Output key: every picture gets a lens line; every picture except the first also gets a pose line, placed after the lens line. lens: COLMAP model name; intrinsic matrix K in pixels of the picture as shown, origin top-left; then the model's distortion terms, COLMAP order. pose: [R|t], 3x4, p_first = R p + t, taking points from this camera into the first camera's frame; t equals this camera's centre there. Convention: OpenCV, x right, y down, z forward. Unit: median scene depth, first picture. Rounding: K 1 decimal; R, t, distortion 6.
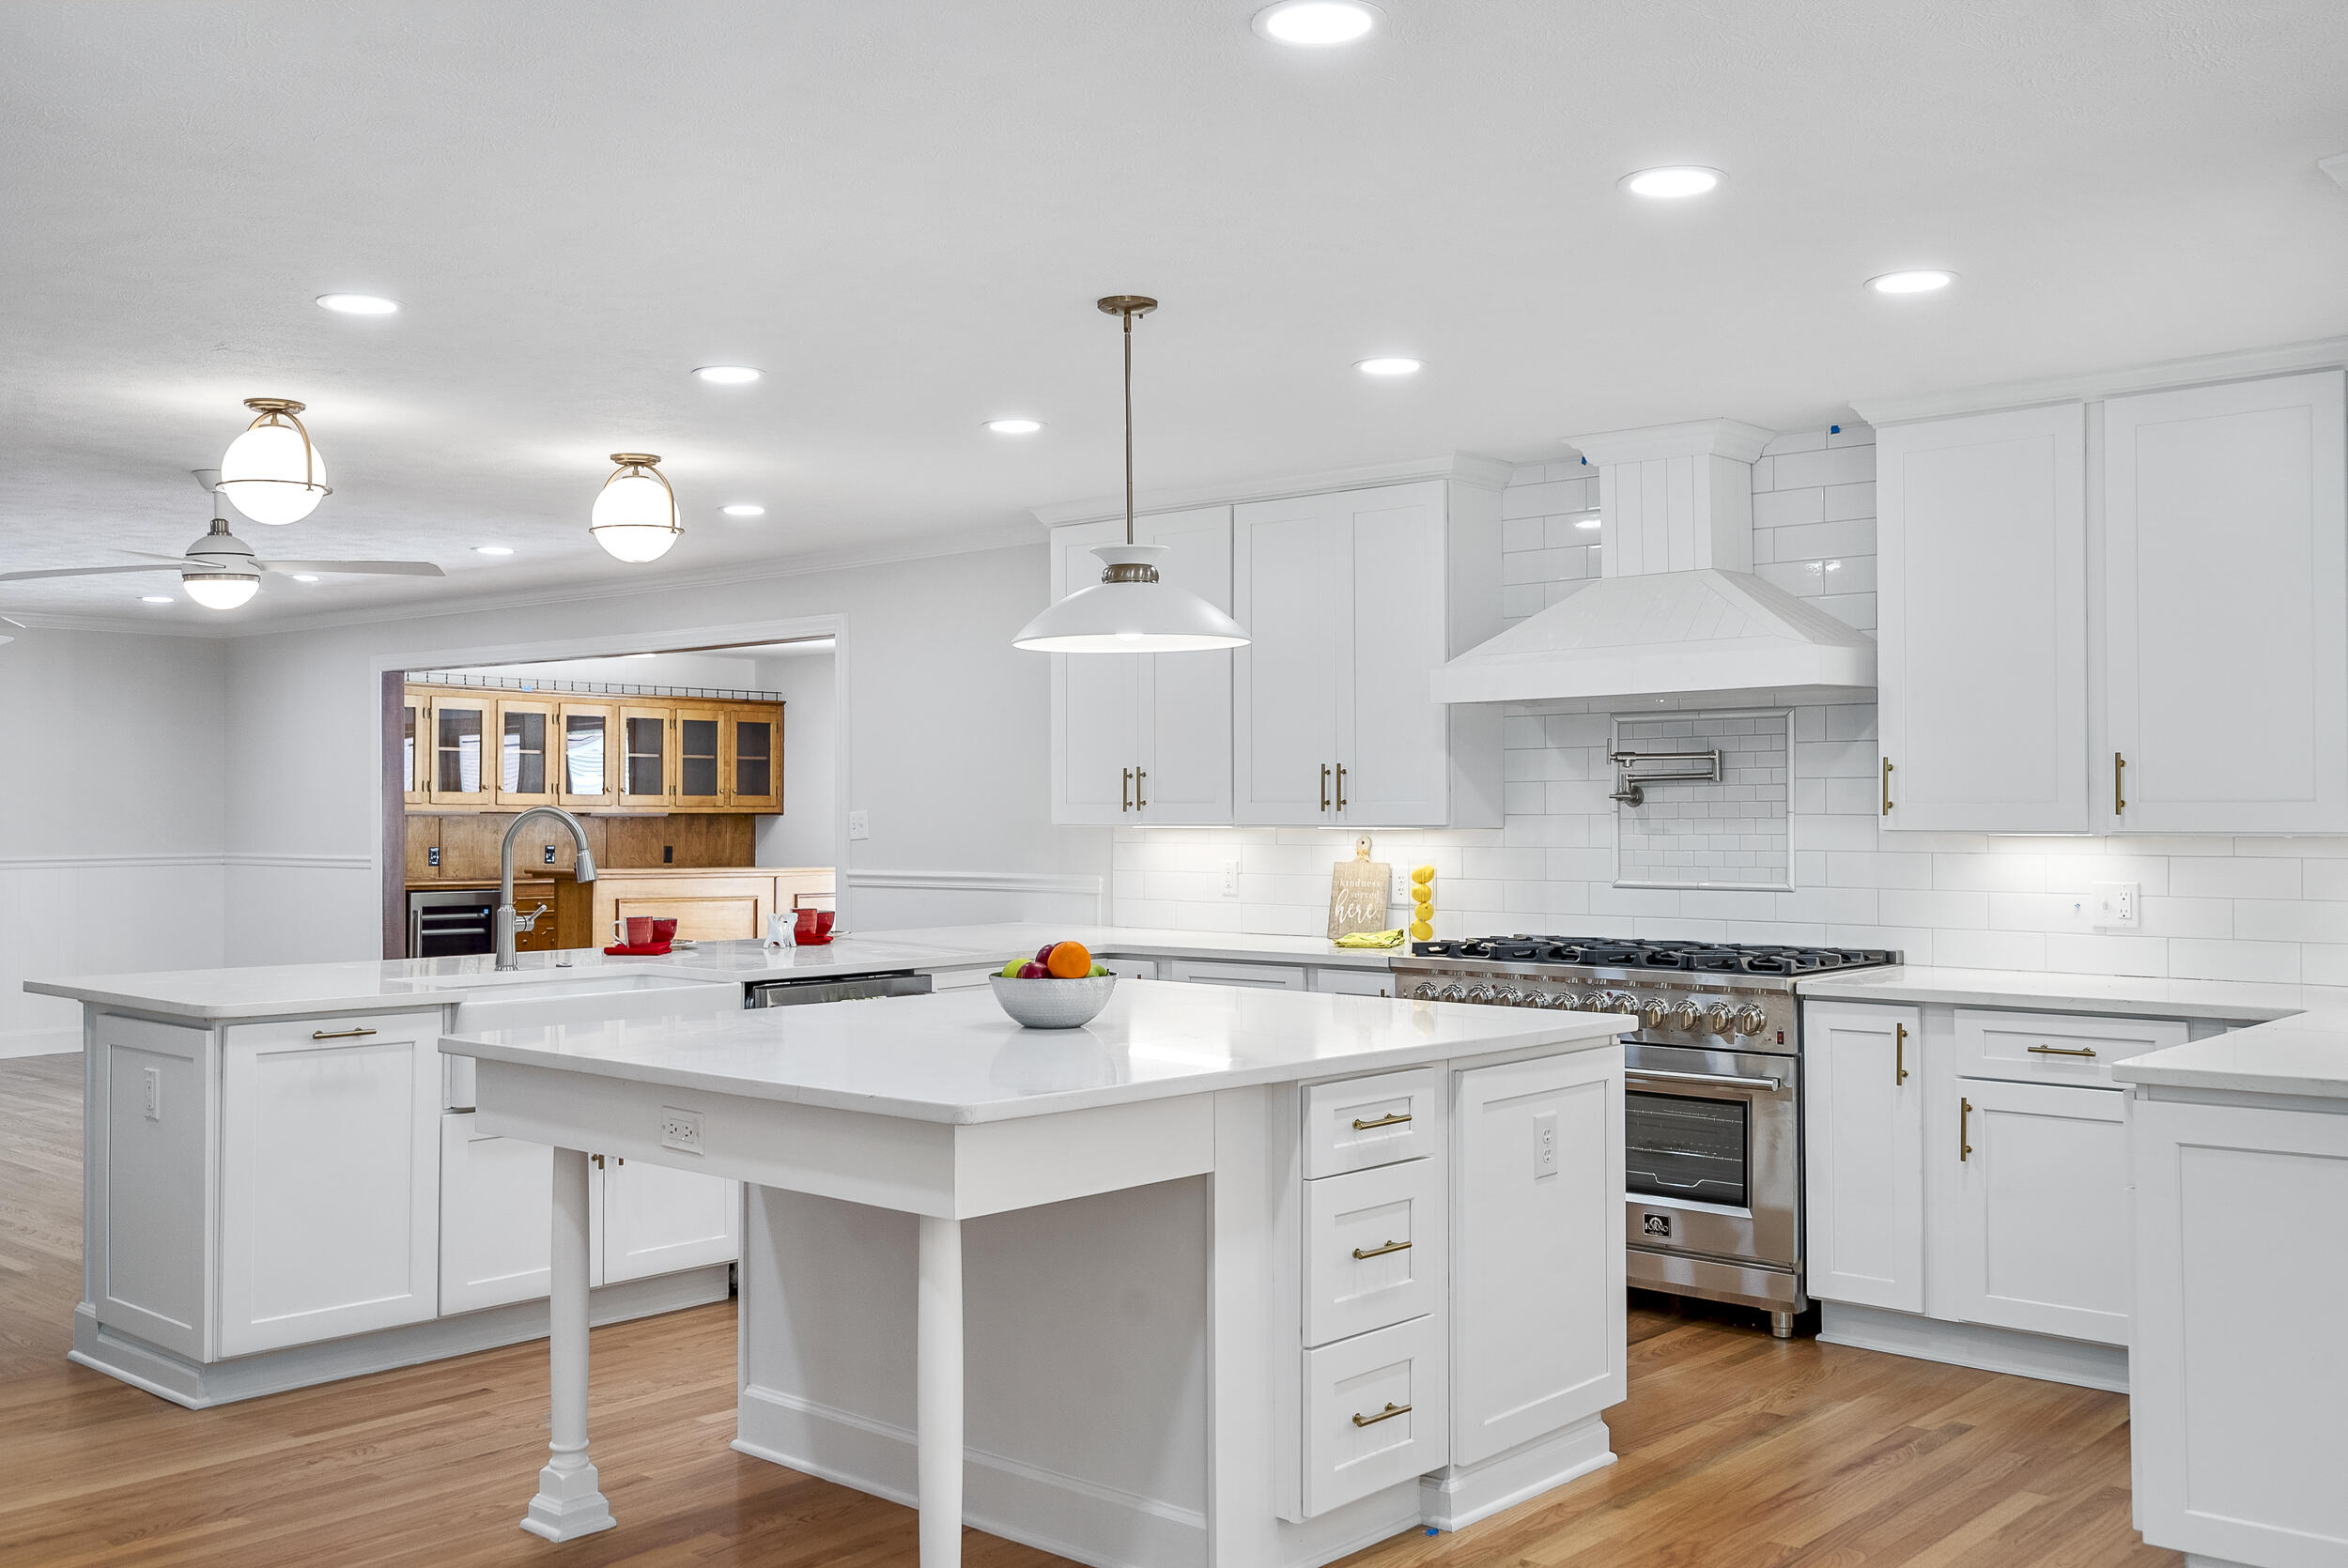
lens RADIAL K [[2138.1, 0, 1174.0], [0, 2138.1, 784.0], [0, 0, 1]] dist [-0.003481, 0.006932]
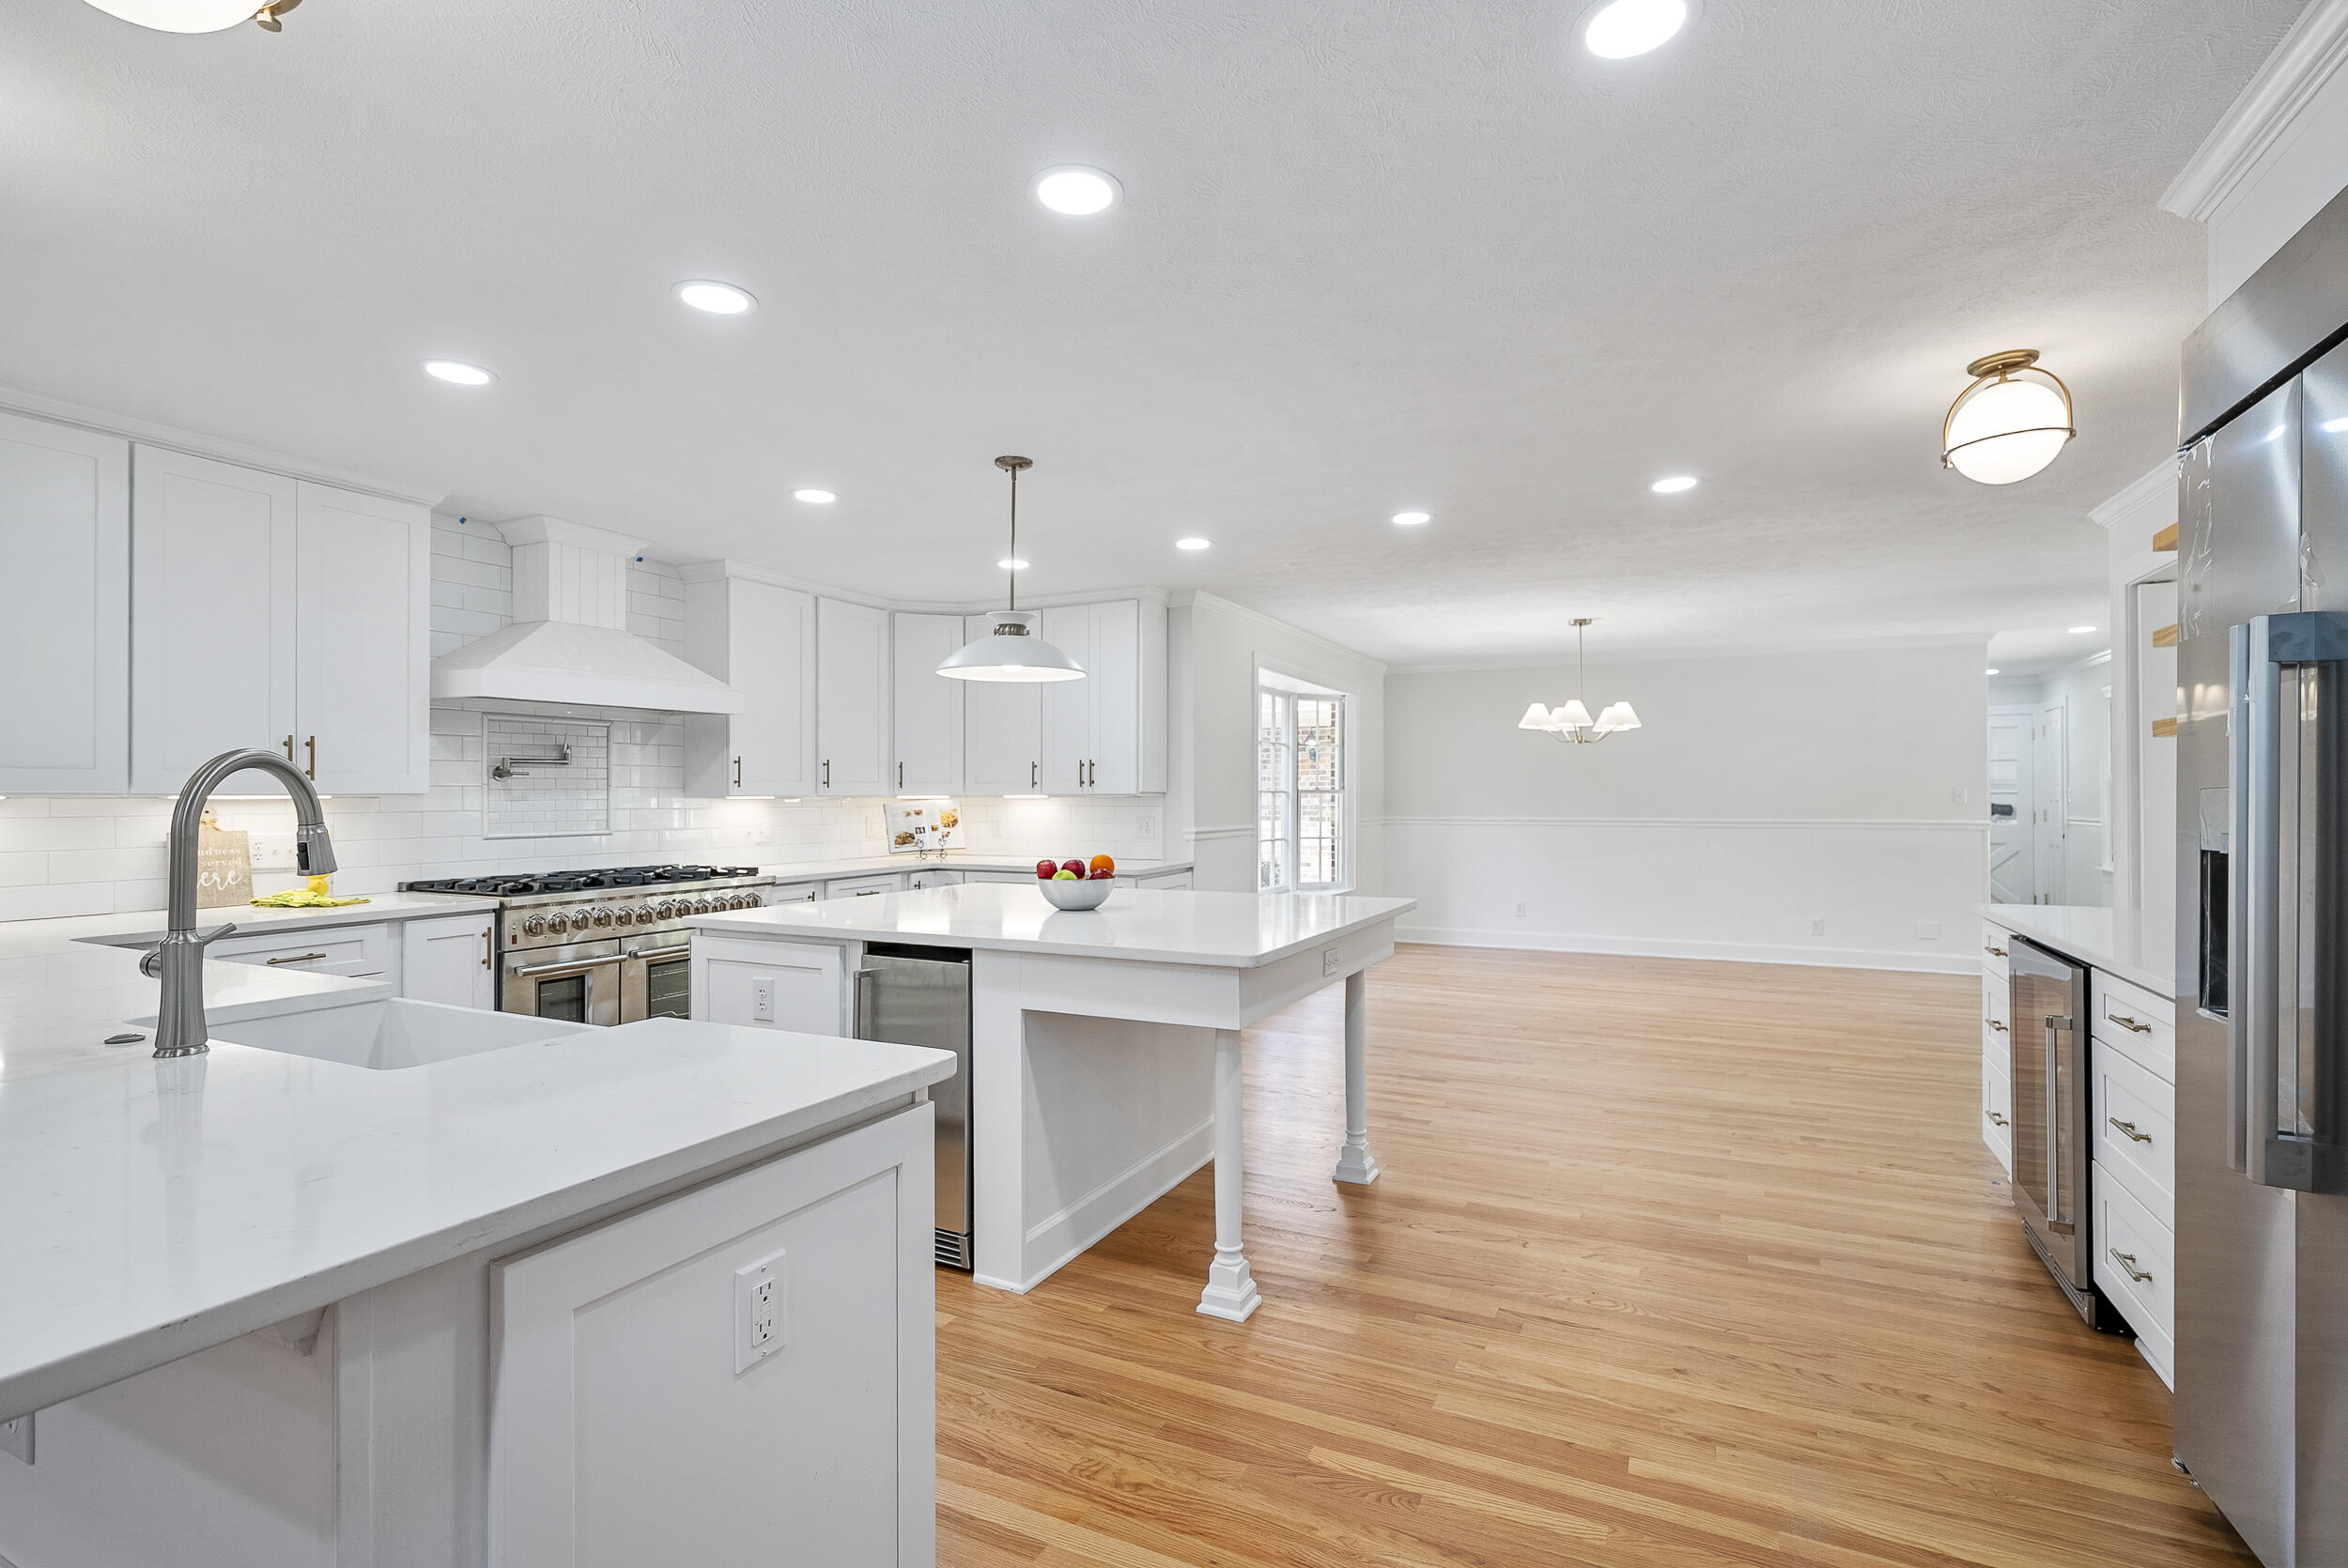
lens RADIAL K [[1113.0, 0, 1176.2], [0, 1113.0, 797.8], [0, 0, 1]] dist [0.000352, 0.000175]
pose [[-0.251334, -0.006276, 0.967880, -0.689417], [-0.017226, 0.999850, 0.002010, 0.014450], [-0.967747, -0.016168, -0.251404, 0.867128]]
